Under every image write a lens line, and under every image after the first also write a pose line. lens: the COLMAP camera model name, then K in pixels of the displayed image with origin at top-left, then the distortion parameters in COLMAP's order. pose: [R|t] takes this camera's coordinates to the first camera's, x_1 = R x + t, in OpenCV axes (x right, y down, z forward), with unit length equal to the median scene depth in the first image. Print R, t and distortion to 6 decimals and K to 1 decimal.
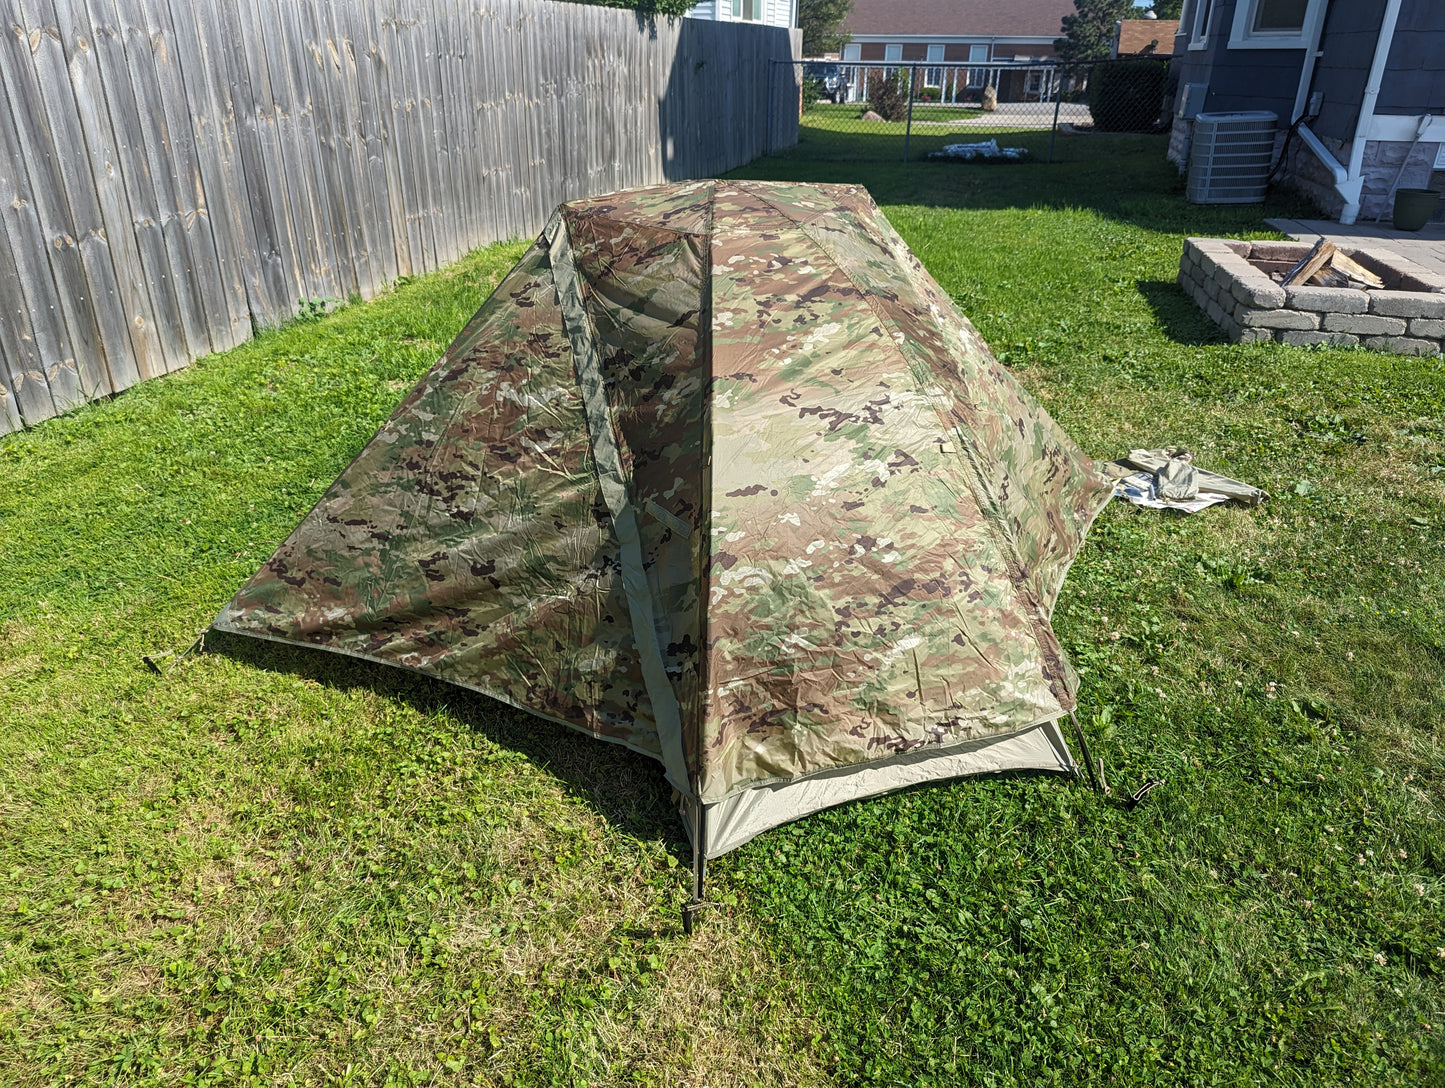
lens RADIAL K [[1035.4, 0, 740.5], [0, 1035.4, 526.9], [0, 0, 1]] dist [0.068826, -0.057839]
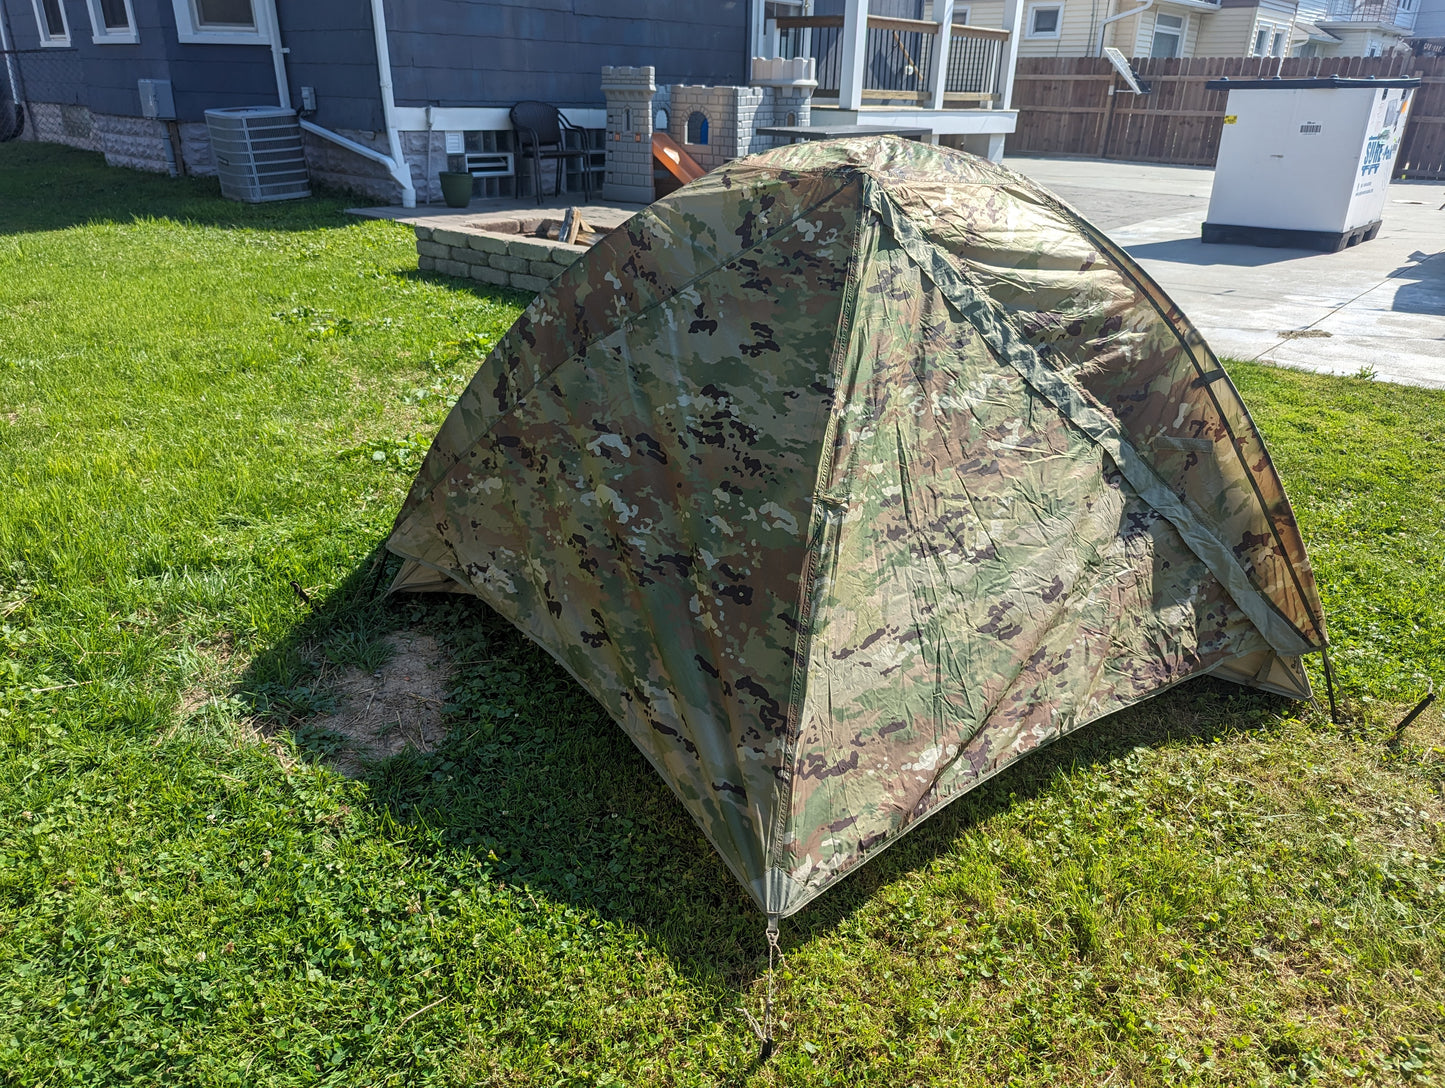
lens RADIAL K [[1035.4, 0, 740.5], [0, 1035.4, 526.9], [0, 0, 1]] dist [0.068826, -0.057839]
pose [[0.445157, -0.352194, 0.823283, -0.297661], [0.357779, 0.912784, 0.197027, -0.076205], [-0.820871, 0.206846, 0.532340, 0.208482]]
